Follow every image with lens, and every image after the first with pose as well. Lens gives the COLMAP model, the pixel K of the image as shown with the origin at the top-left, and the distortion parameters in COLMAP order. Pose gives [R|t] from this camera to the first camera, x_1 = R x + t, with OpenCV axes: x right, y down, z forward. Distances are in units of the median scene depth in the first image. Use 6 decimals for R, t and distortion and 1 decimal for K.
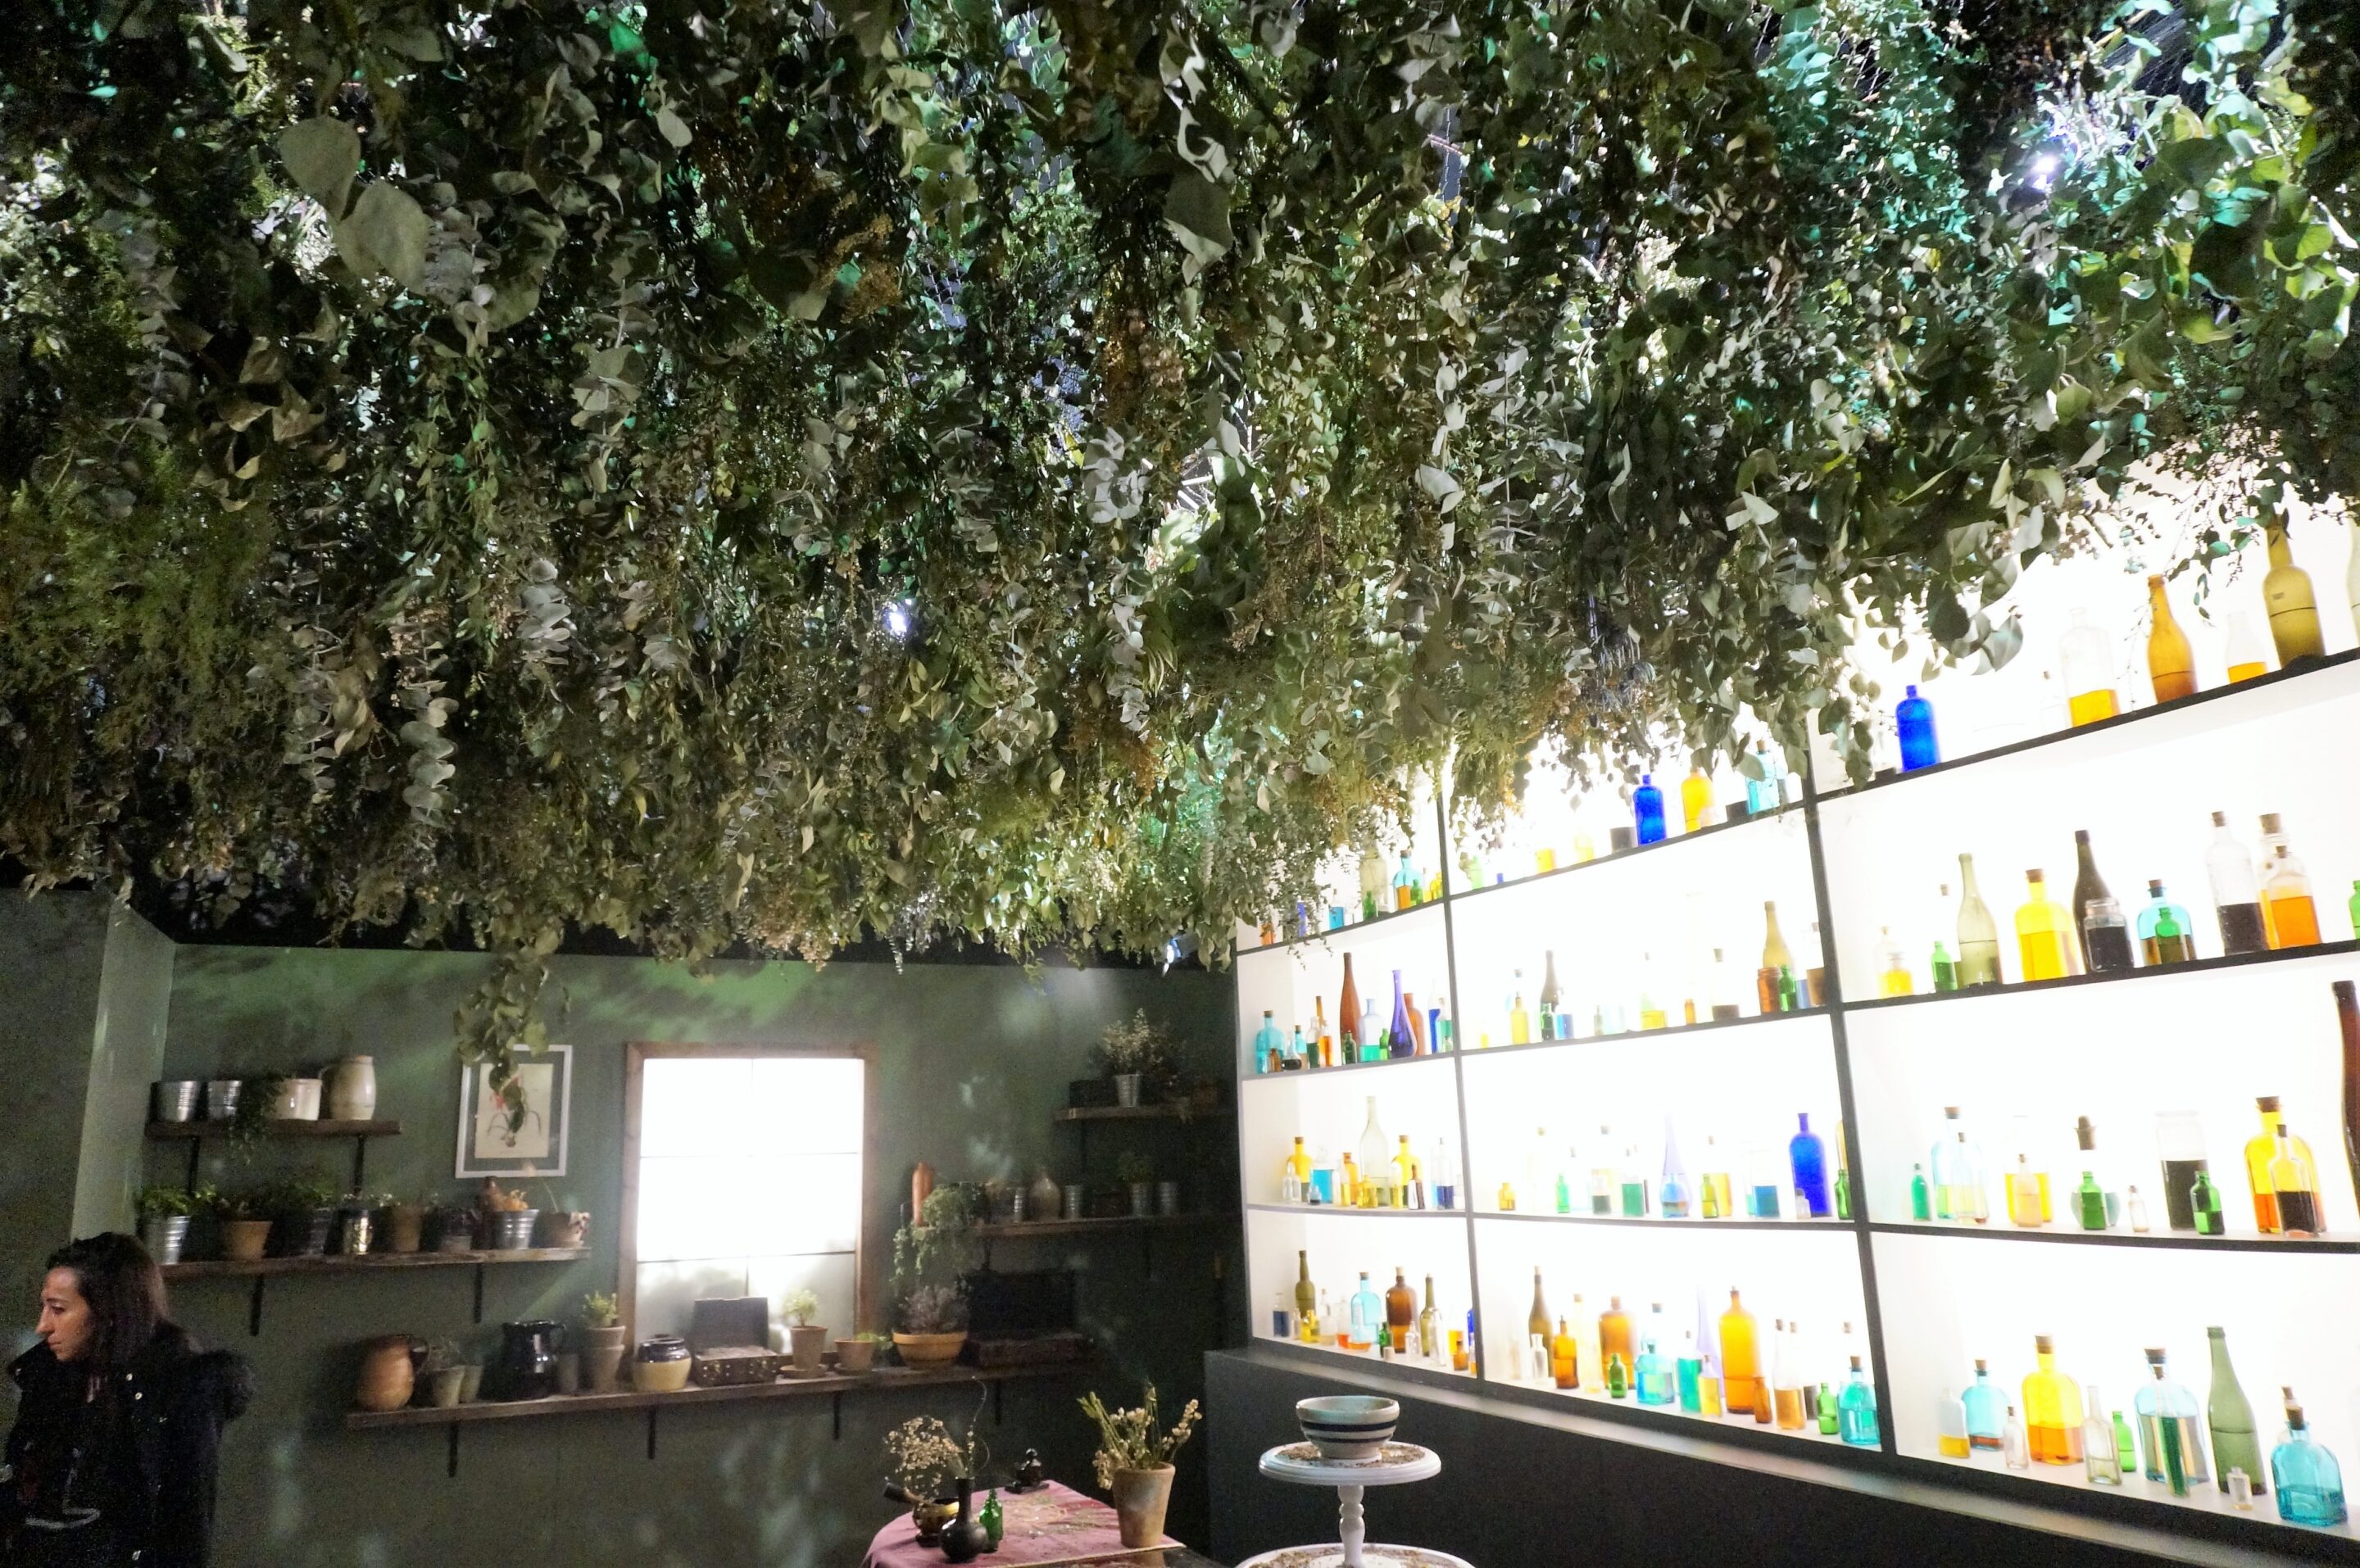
lens RADIAL K [[1590.1, 0, 1175.9], [0, 1590.1, 783.5], [0, 0, 1]] dist [-0.037792, 0.007212]
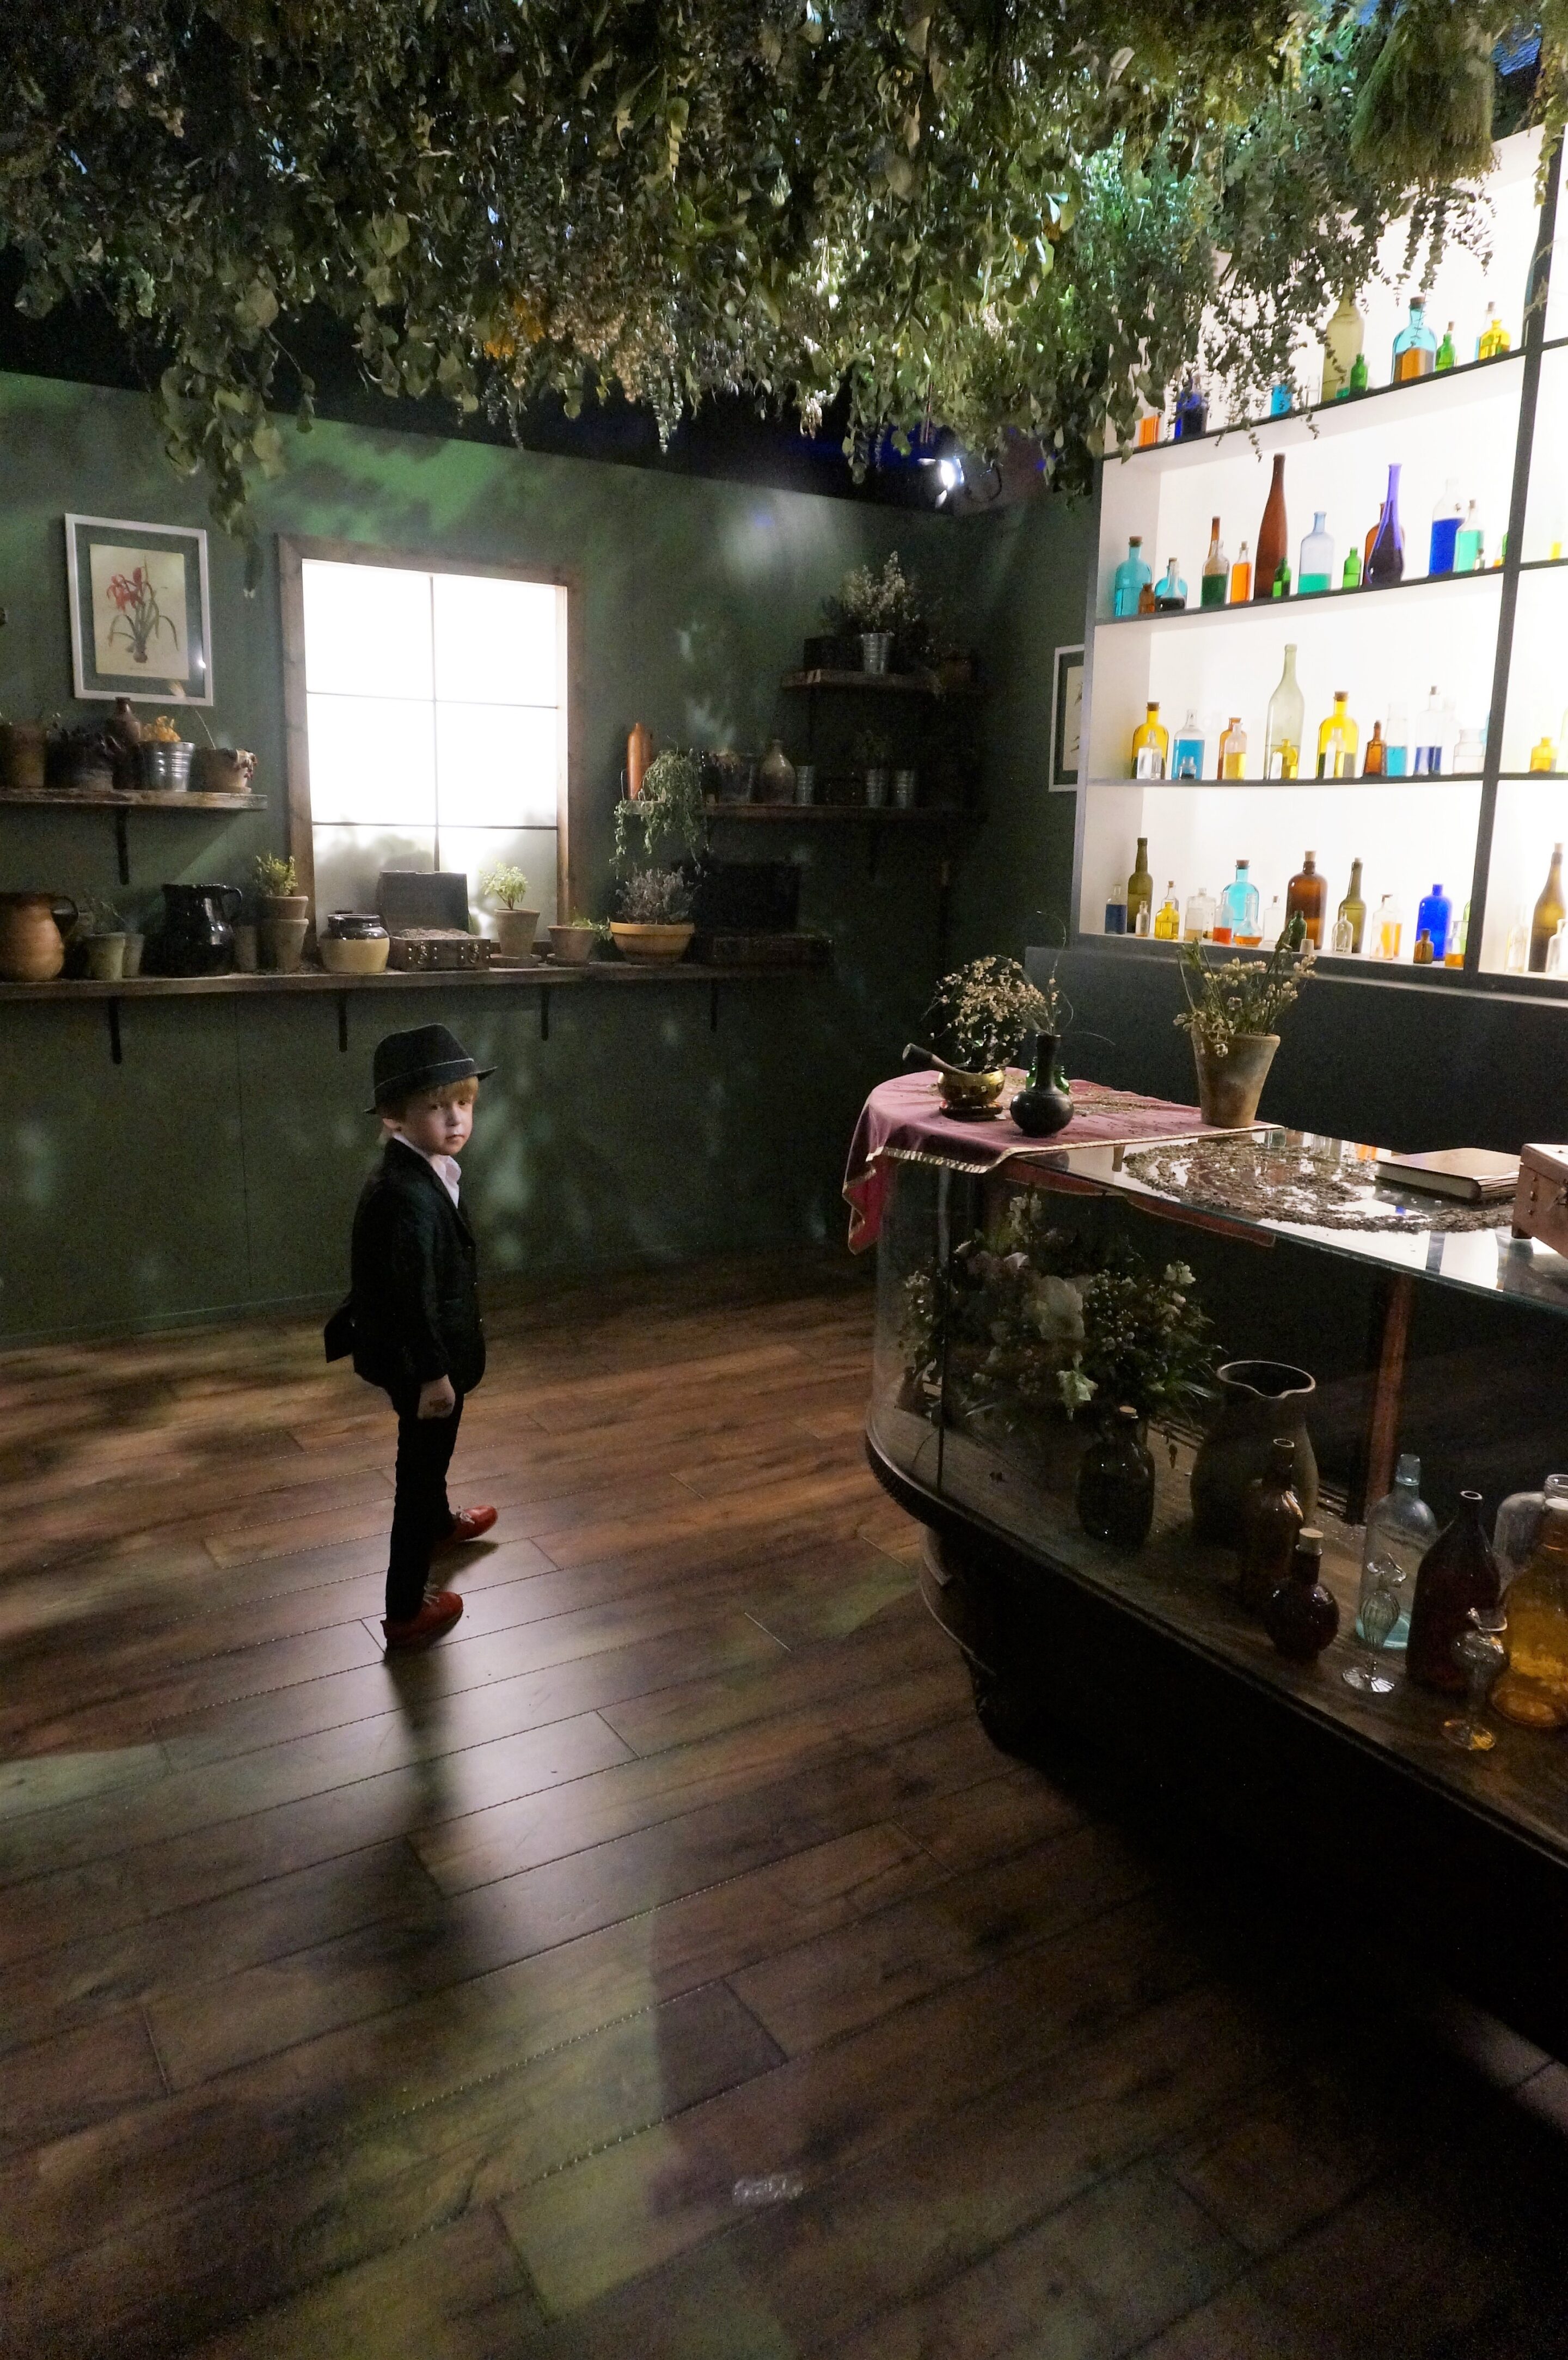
lens RADIAL K [[1590.2, 0, 787.6], [0, 1590.2, 1170.8], [0, 0, 1]] dist [-0.037792, 0.007212]
pose [[0.991867, 0.022935, 0.125195, -0.197546], [-0.073982, 0.904286, 0.420469, 0.107314], [-0.103569, -0.426311, 0.898628, 0.173286]]
